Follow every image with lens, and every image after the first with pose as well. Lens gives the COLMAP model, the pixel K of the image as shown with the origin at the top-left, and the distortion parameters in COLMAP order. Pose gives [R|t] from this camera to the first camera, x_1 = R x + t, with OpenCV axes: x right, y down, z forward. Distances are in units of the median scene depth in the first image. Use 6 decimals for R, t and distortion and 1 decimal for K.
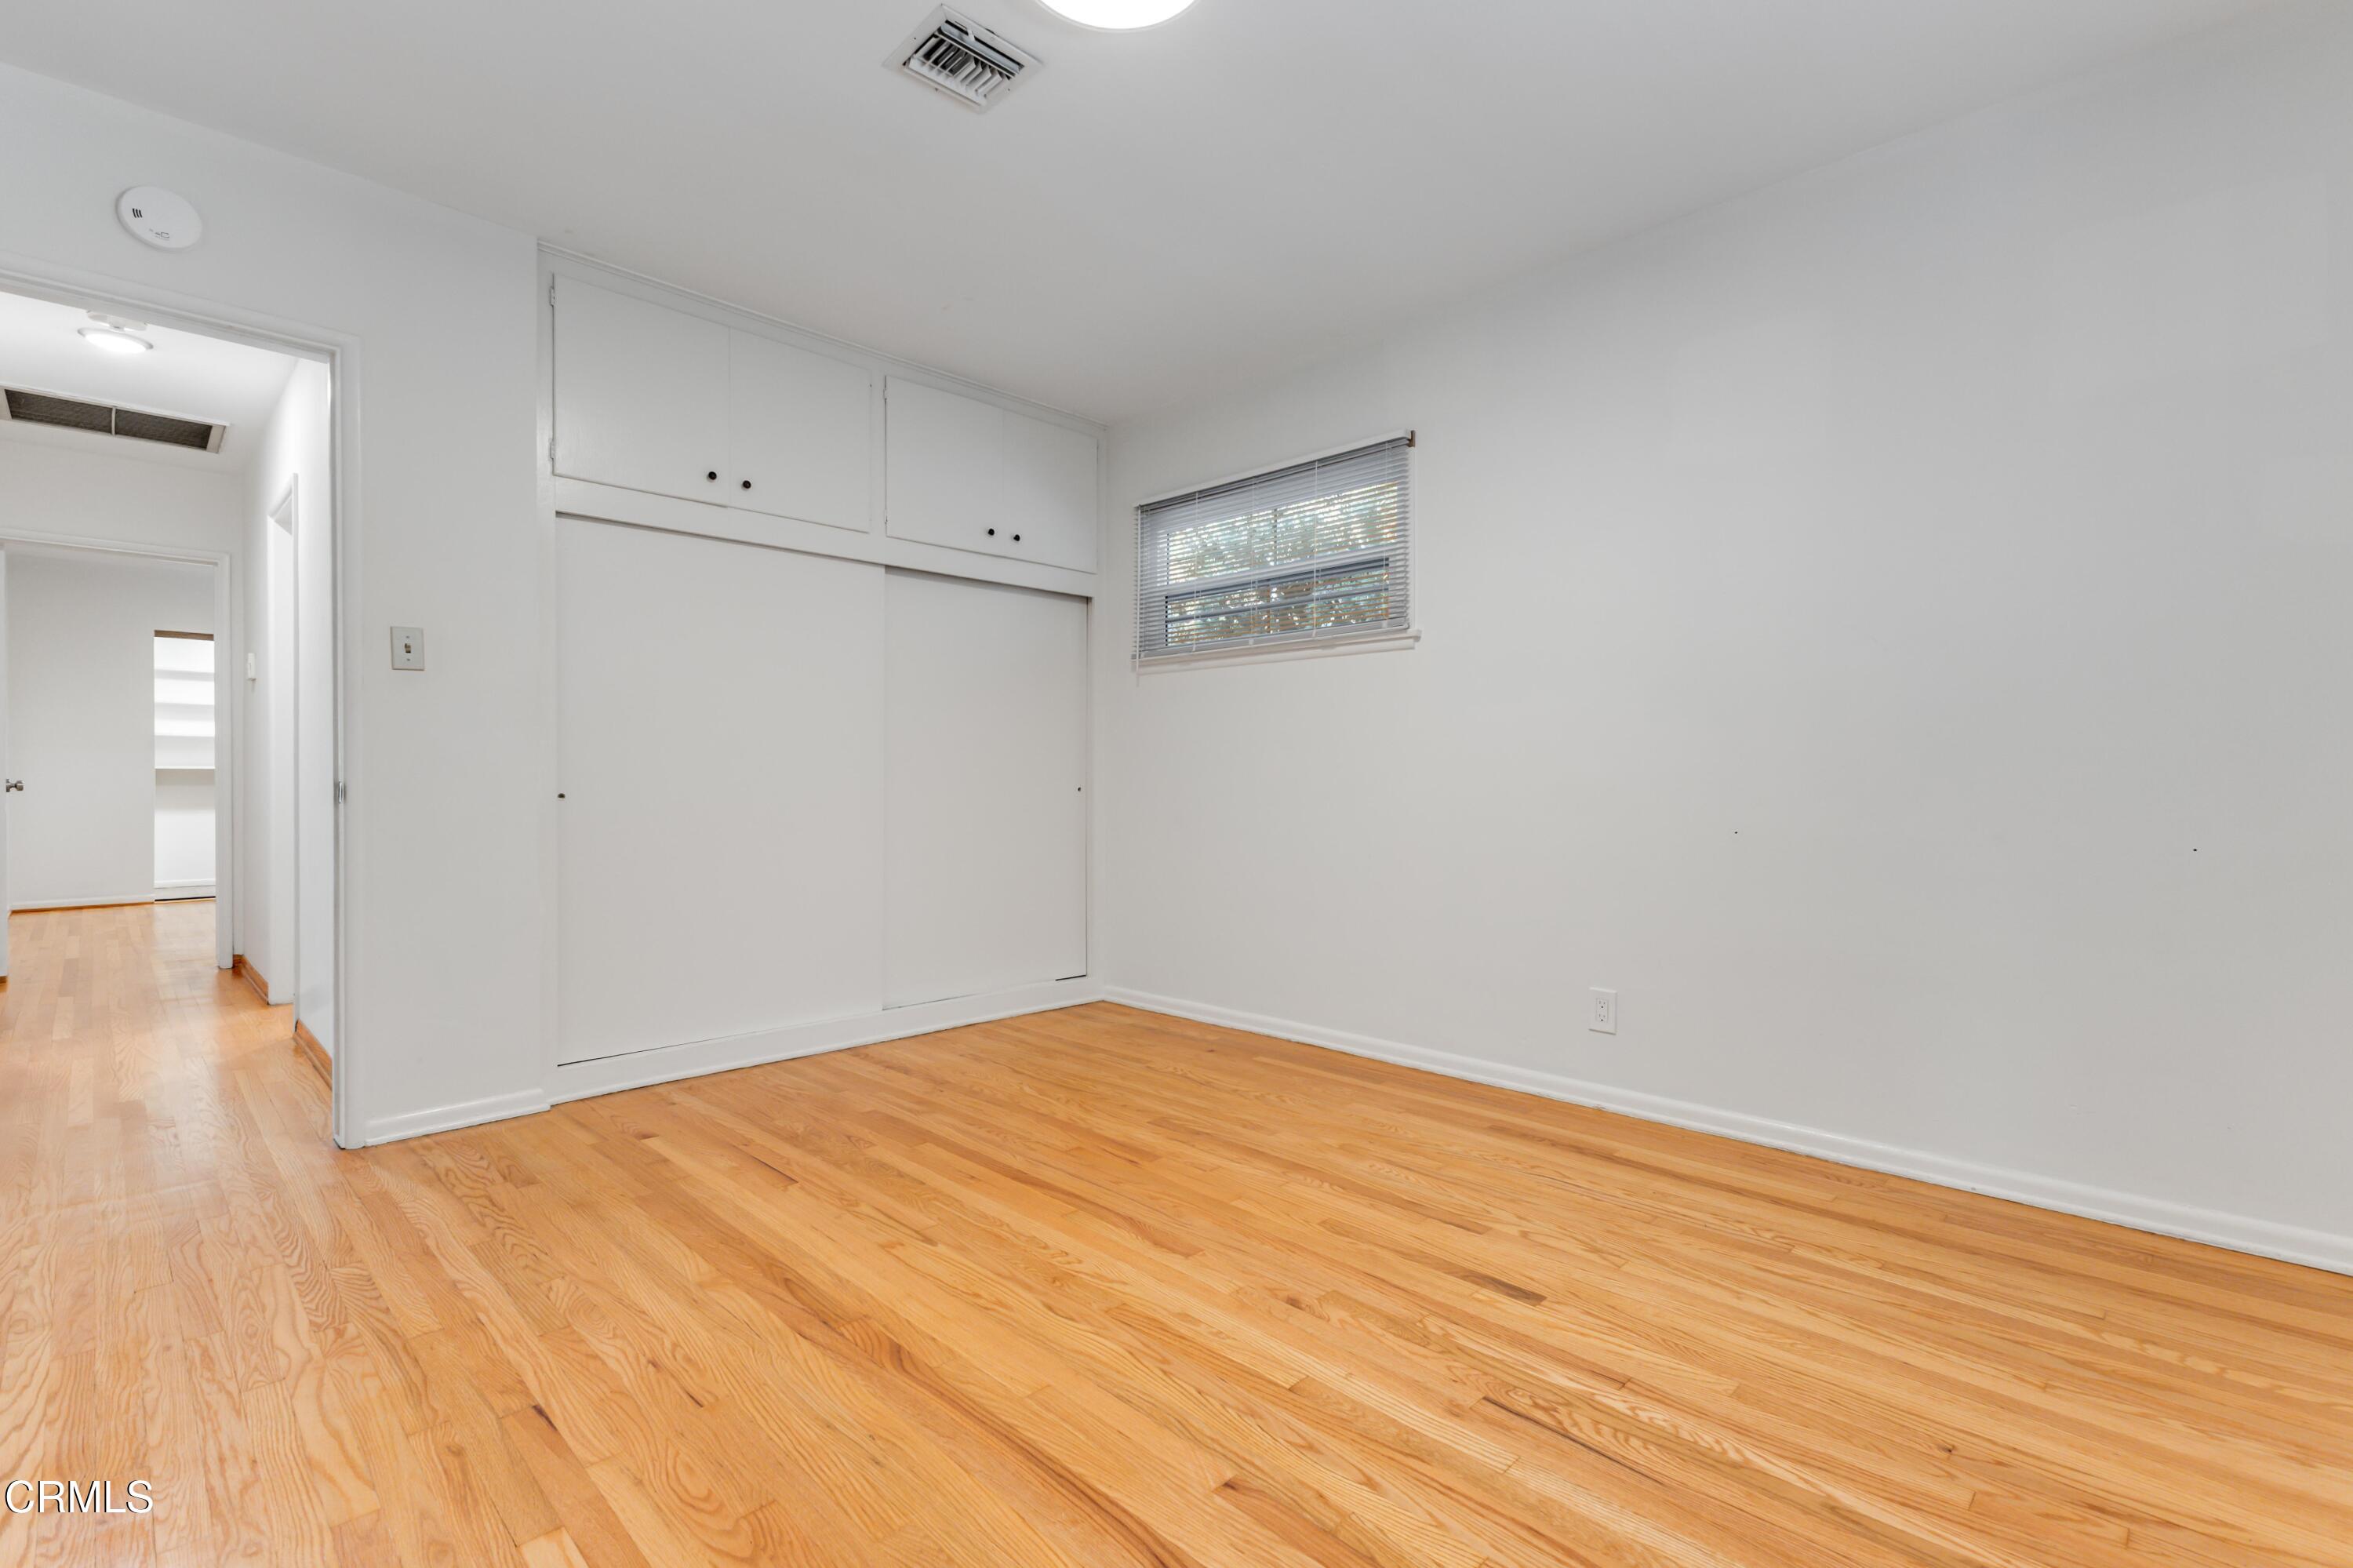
lens RADIAL K [[1028.0, 0, 1180.1], [0, 1028.0, 778.7], [0, 0, 1]] dist [0.005705, -0.000757]
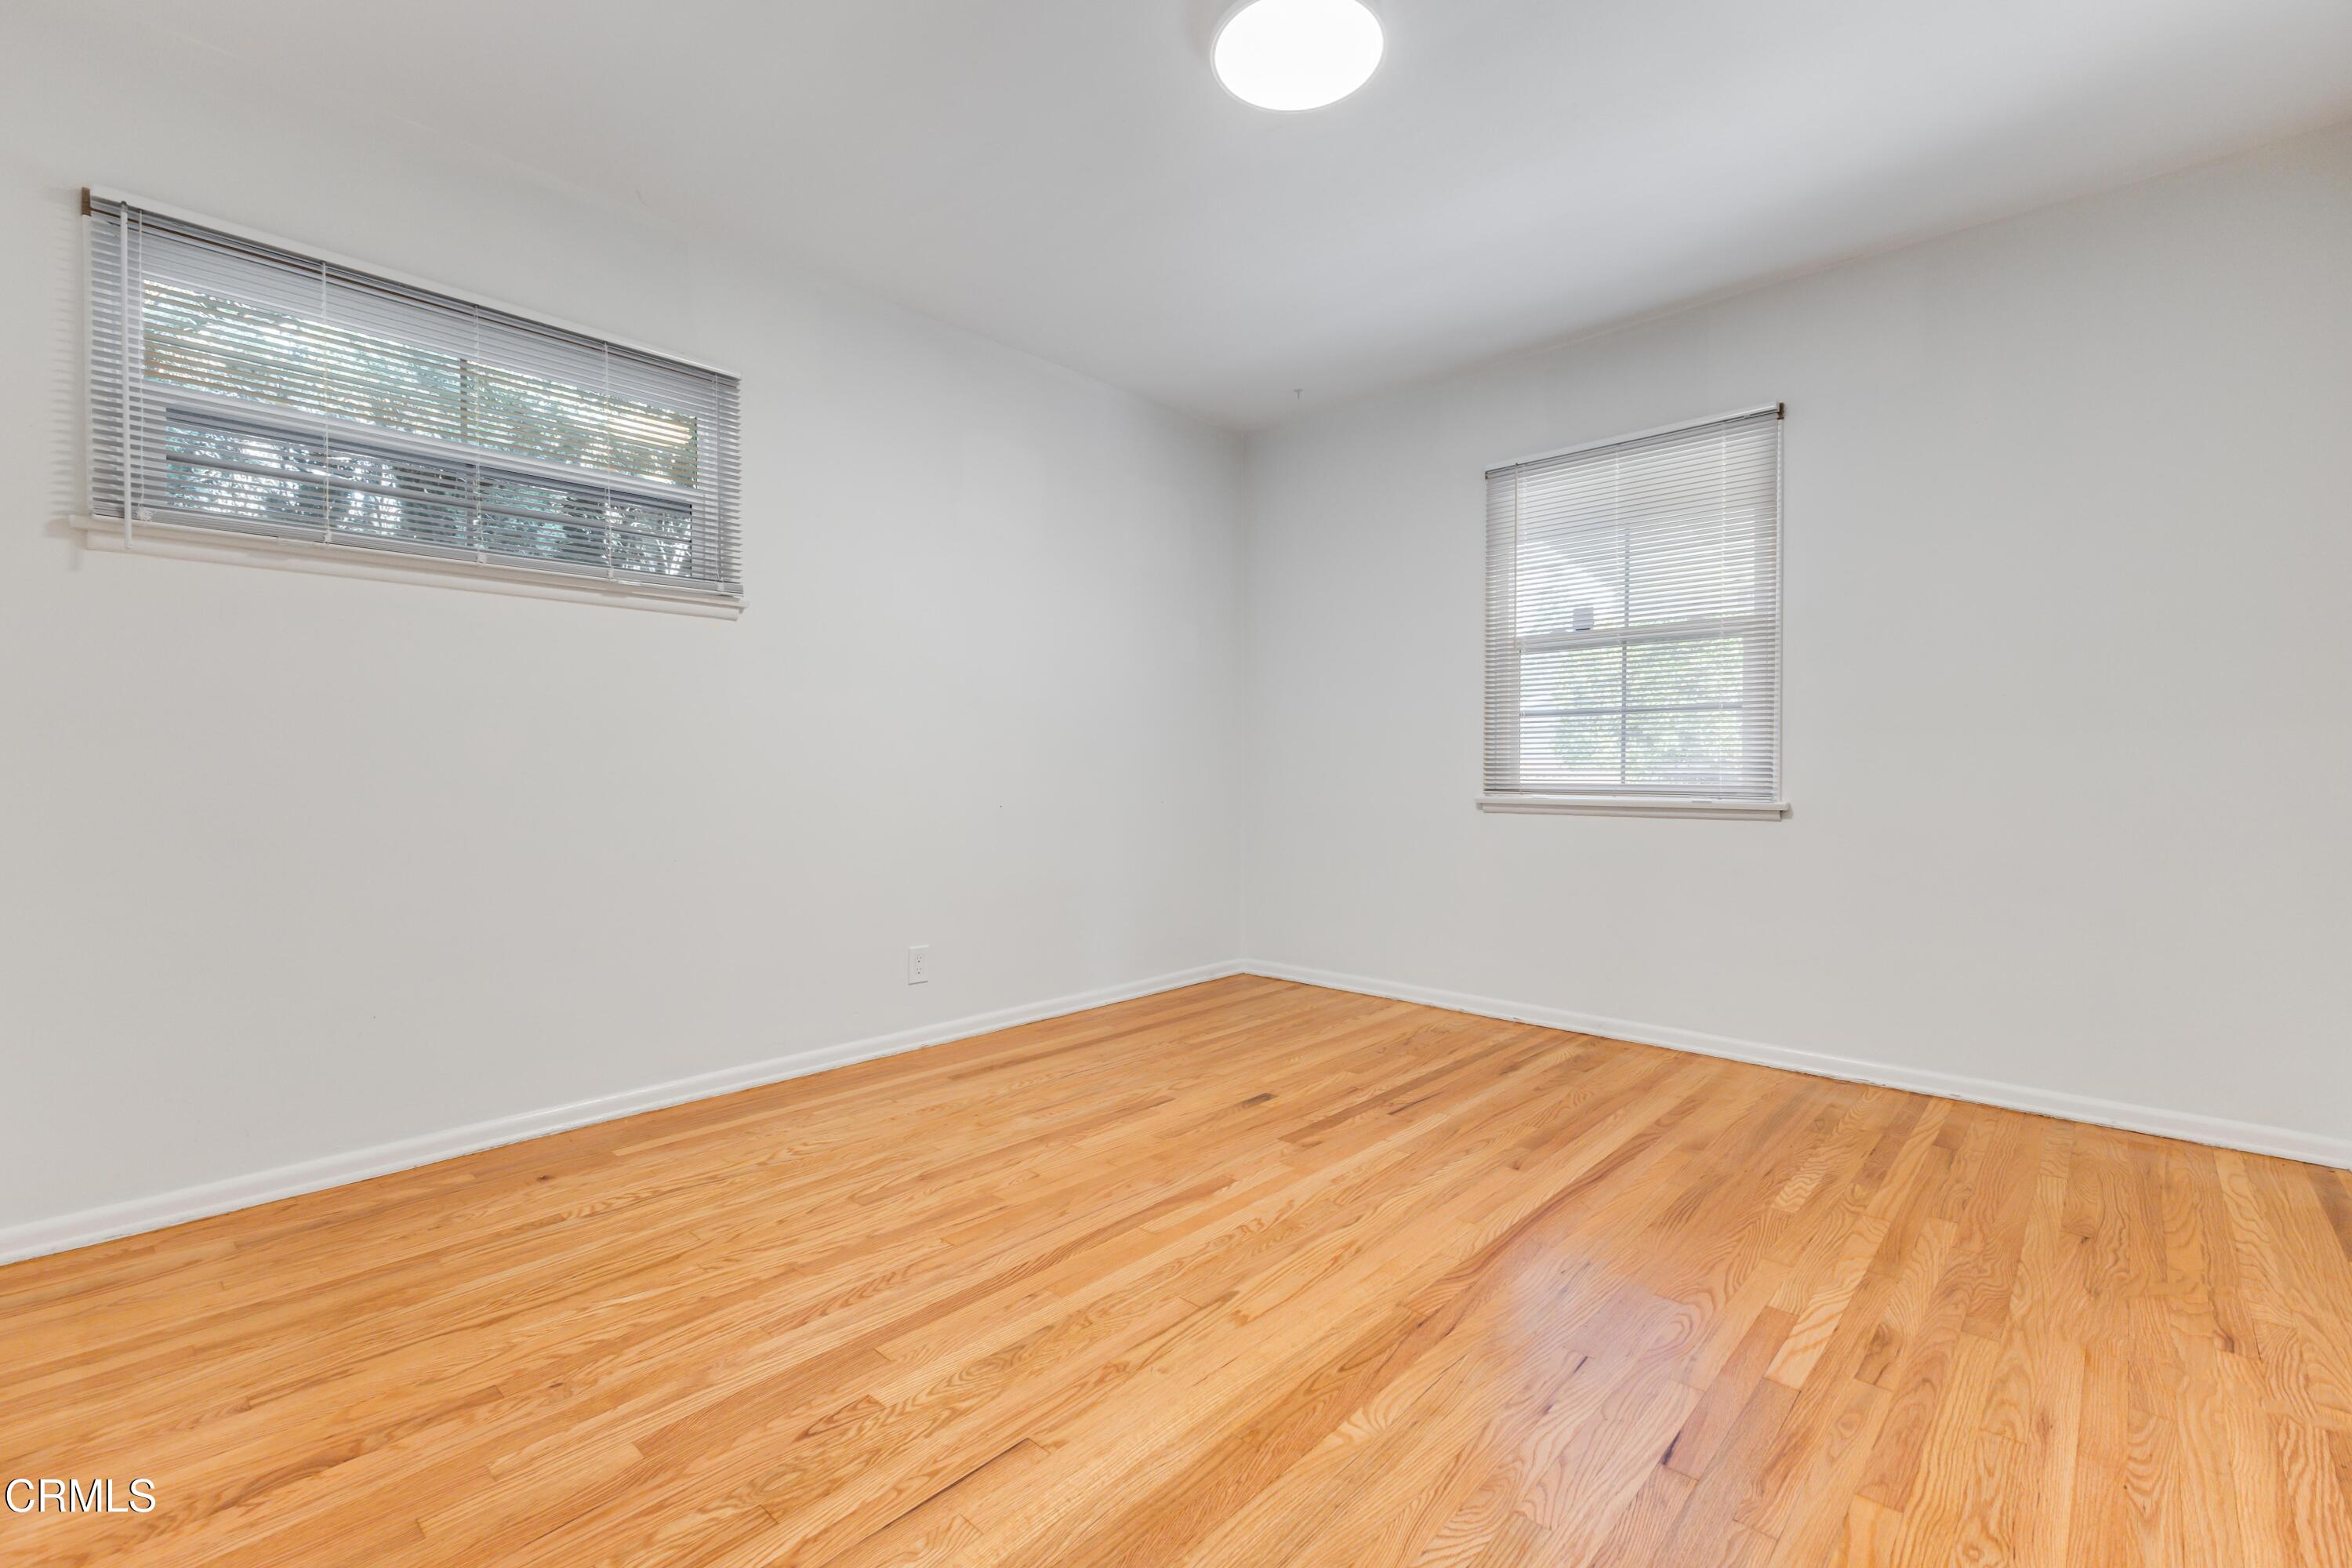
lens RADIAL K [[1027.5, 0, 1172.1], [0, 1027.5, 776.9], [0, 0, 1]] dist [0.005705, -0.000757]
pose [[-0.014534, -0.009592, 0.999848, -0.896351], [0.000133, 0.999954, 0.009594, 0.000501], [-0.999894, 0.000272, -0.014532, 0.854773]]
